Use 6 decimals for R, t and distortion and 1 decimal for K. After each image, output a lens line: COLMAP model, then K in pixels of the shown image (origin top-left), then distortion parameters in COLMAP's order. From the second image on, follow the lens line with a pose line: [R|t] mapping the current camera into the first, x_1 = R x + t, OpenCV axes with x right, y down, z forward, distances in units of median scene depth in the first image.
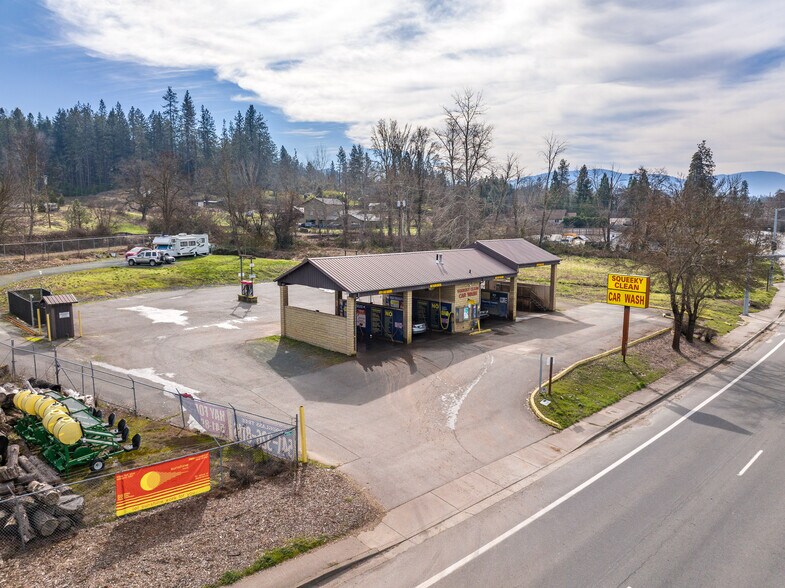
lens RADIAL K [[574.7, 0, 397.9], [0, 574.7, 297.4], [0, 0, 1]] dist [-0.027824, -0.020161]
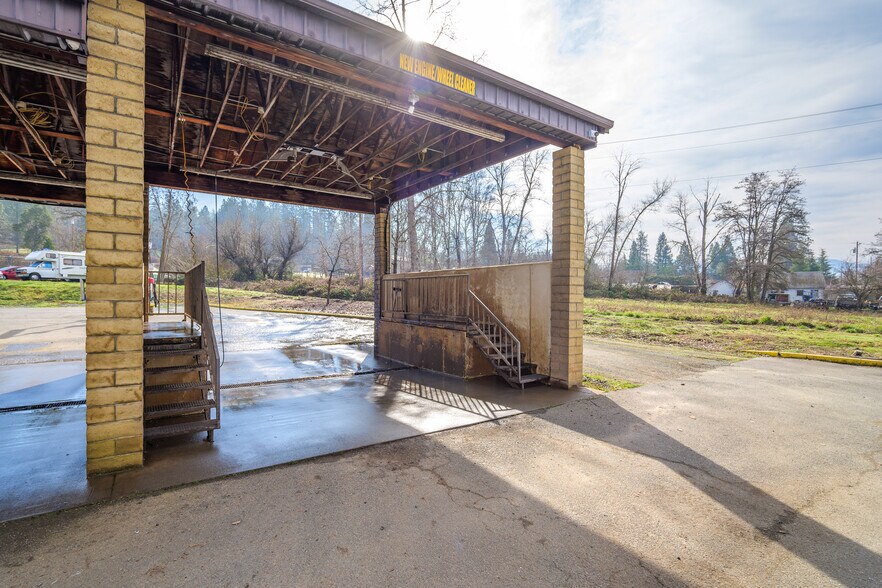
lens RADIAL K [[420.3, 0, 441.8], [0, 420.3, 299.1], [0, 0, 1]] dist [-0.000488, 0.002864]
pose [[0.985397, 0.004126, -0.170225, 0.116077], [-0.027210, 0.990675, -0.133501, 0.006697], [0.168086, 0.136183, 0.976320, 0.391481]]
